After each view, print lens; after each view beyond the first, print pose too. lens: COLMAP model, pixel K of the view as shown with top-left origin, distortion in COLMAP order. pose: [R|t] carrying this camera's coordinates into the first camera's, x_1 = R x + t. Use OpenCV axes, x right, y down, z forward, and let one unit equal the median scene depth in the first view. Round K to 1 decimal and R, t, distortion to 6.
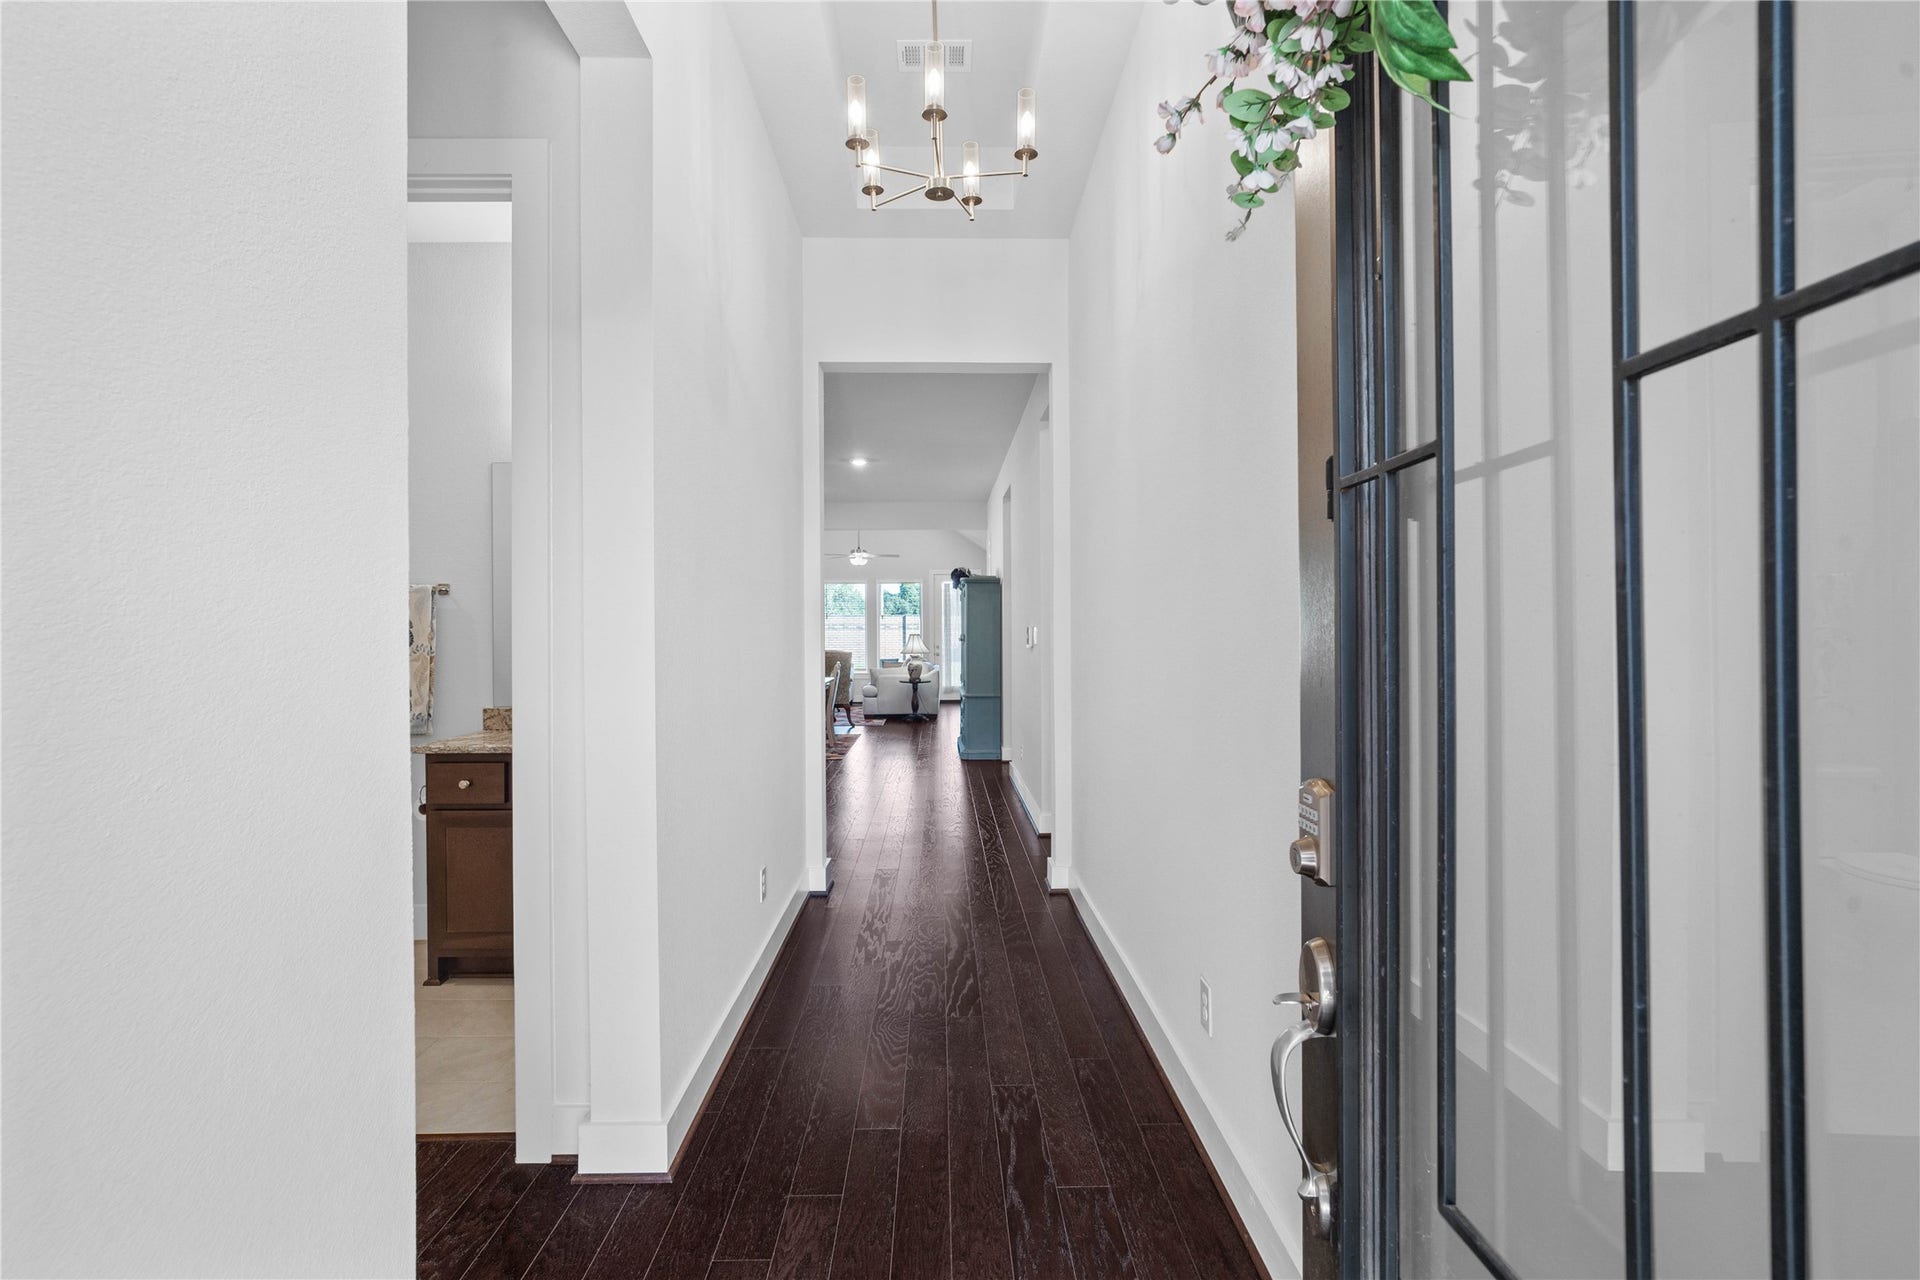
lens RADIAL K [[893.0, 0, 942.3], [0, 893.0, 633.5], [0, 0, 1]] dist [-0.010029, 0.000713]
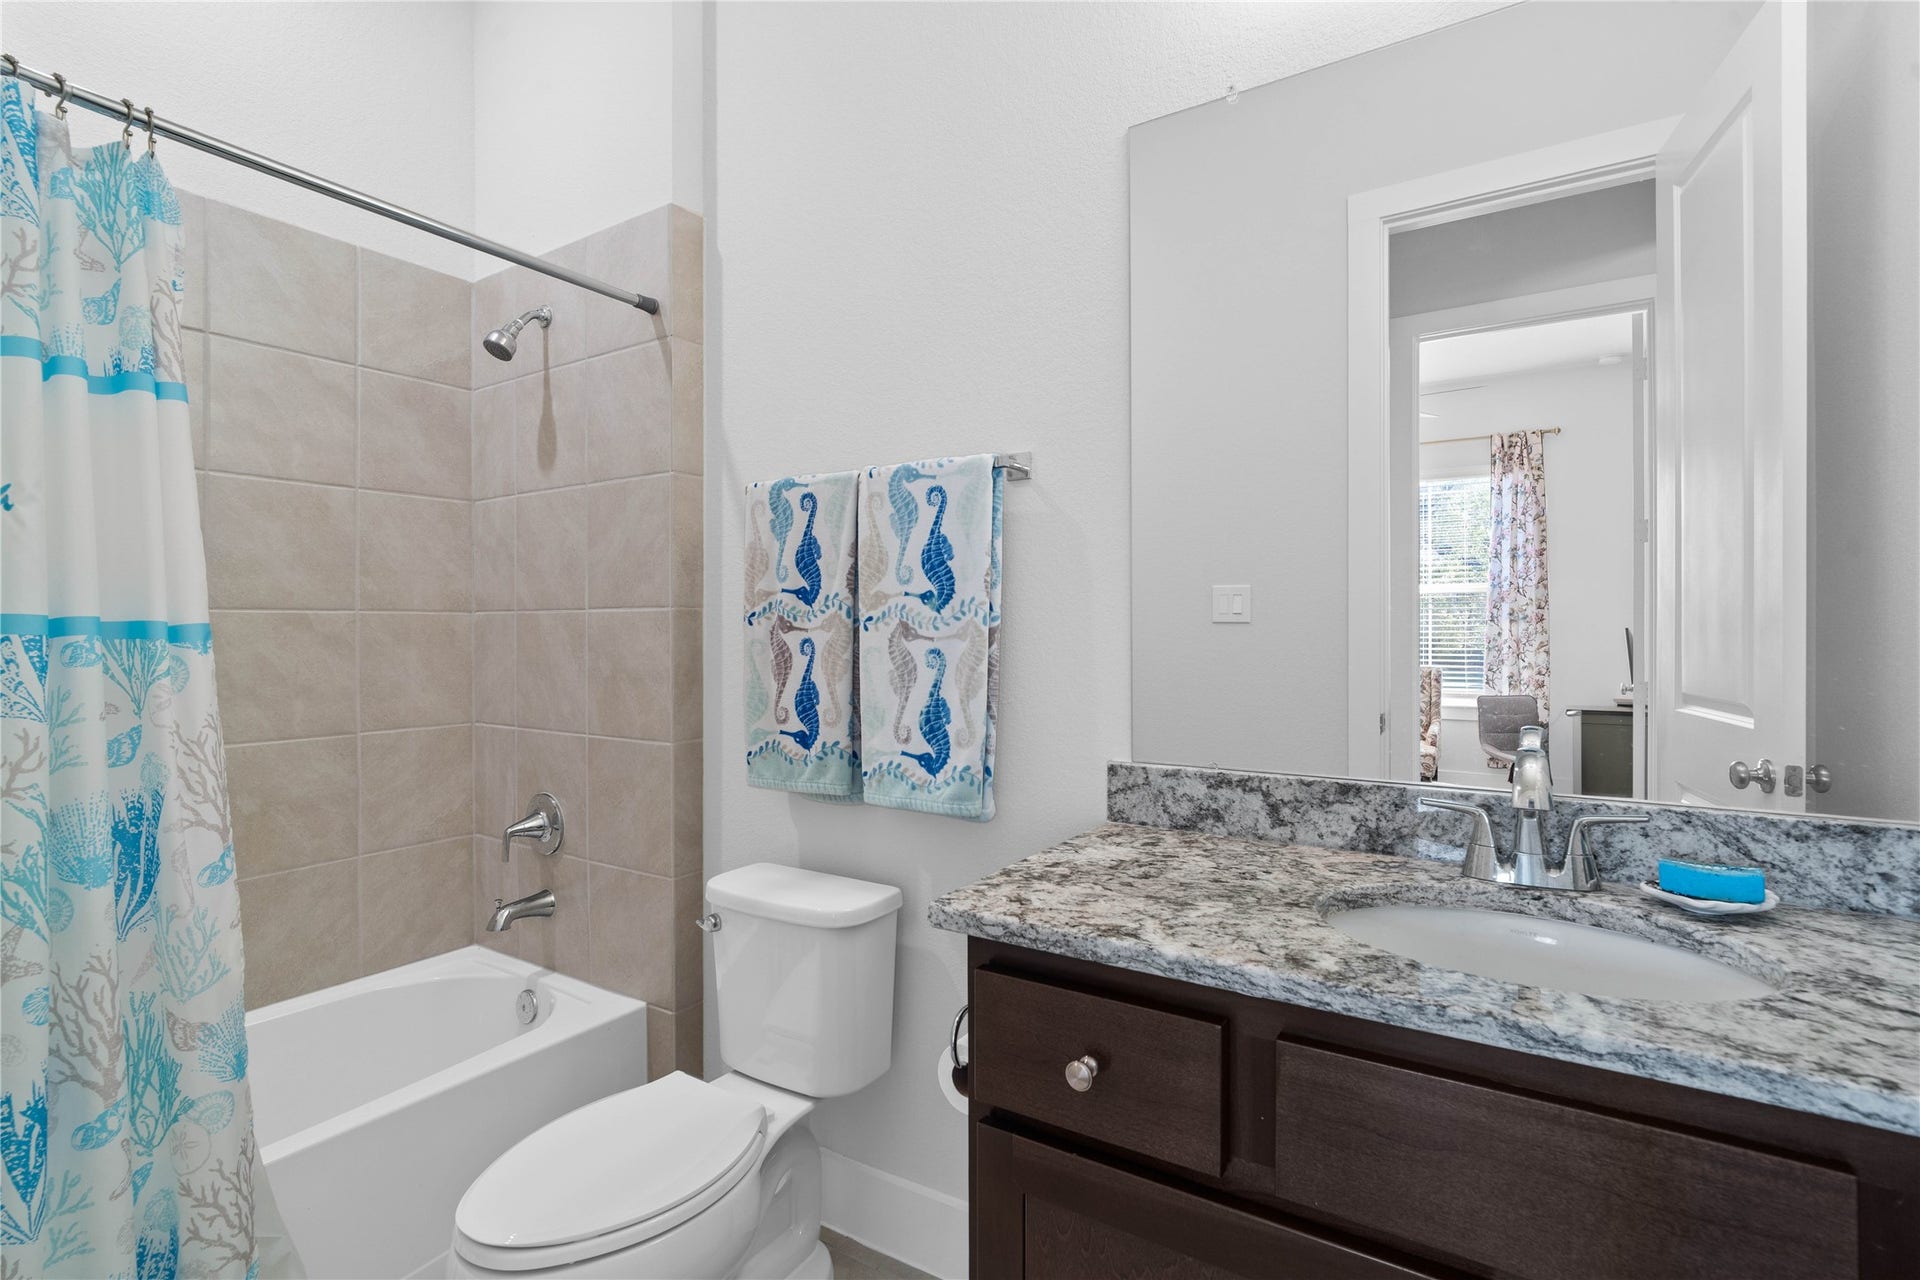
lens RADIAL K [[912.1, 0, 956.1], [0, 912.1, 630.5], [0, 0, 1]] dist [-0.009262, 0.000216]
pose [[0.838659, 0.004762, -0.544636, -0.361250], [-0.002671, 0.999986, 0.004631, 0.025067], [0.544651, -0.002429, 0.838660, 0.642511]]
